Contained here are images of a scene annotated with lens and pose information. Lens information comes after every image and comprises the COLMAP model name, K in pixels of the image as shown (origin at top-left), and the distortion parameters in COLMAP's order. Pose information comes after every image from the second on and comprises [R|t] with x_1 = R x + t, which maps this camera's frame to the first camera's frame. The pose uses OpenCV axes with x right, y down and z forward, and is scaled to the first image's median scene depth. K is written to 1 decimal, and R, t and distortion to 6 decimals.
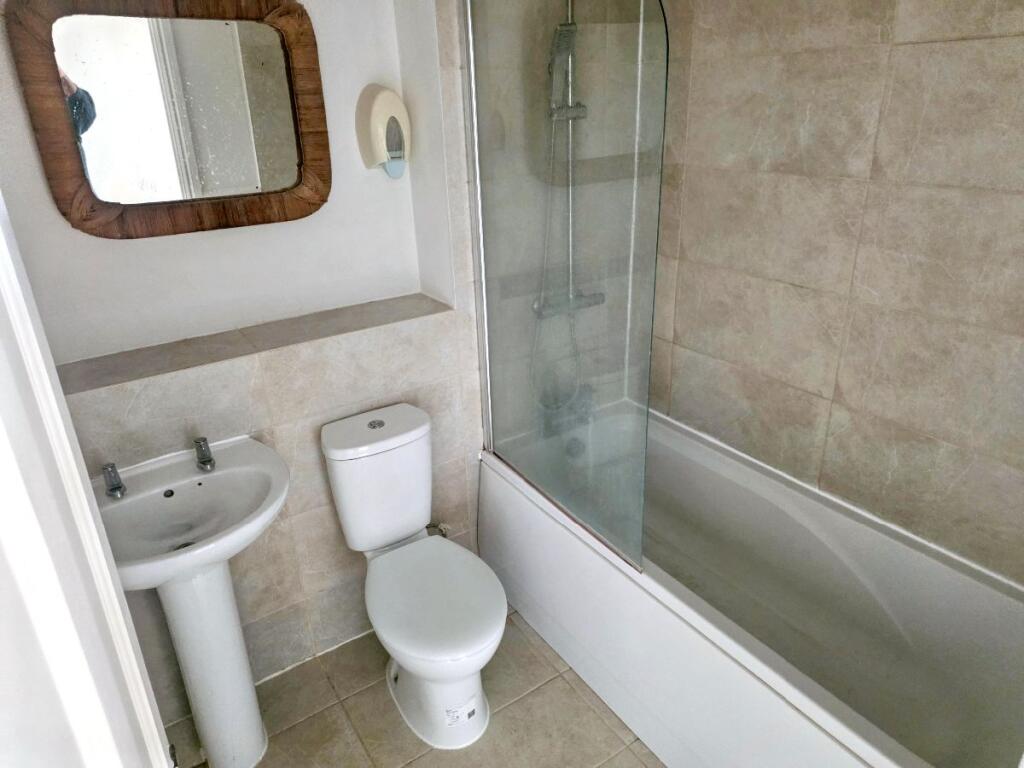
lens RADIAL K [[714.5, 0, 489.7], [0, 714.5, 382.1], [0, 0, 1]] dist [0.112619, -0.087778]
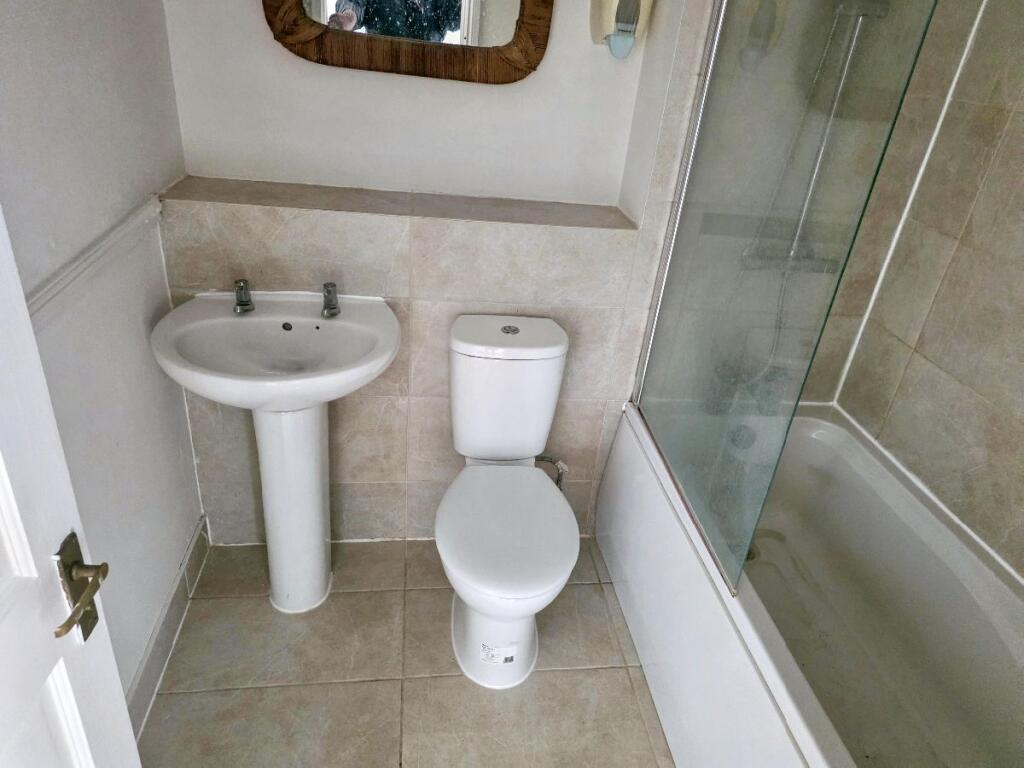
lens RADIAL K [[714.5, 0, 489.7], [0, 714.5, 382.1], [0, 0, 1]] dist [0.112619, -0.087778]
pose [[0.893910, 0.319922, -0.313967, 0.121255], [-0.295391, 0.947267, 0.124215, 0.015935], [0.337149, -0.018294, 0.941273, 0.129937]]
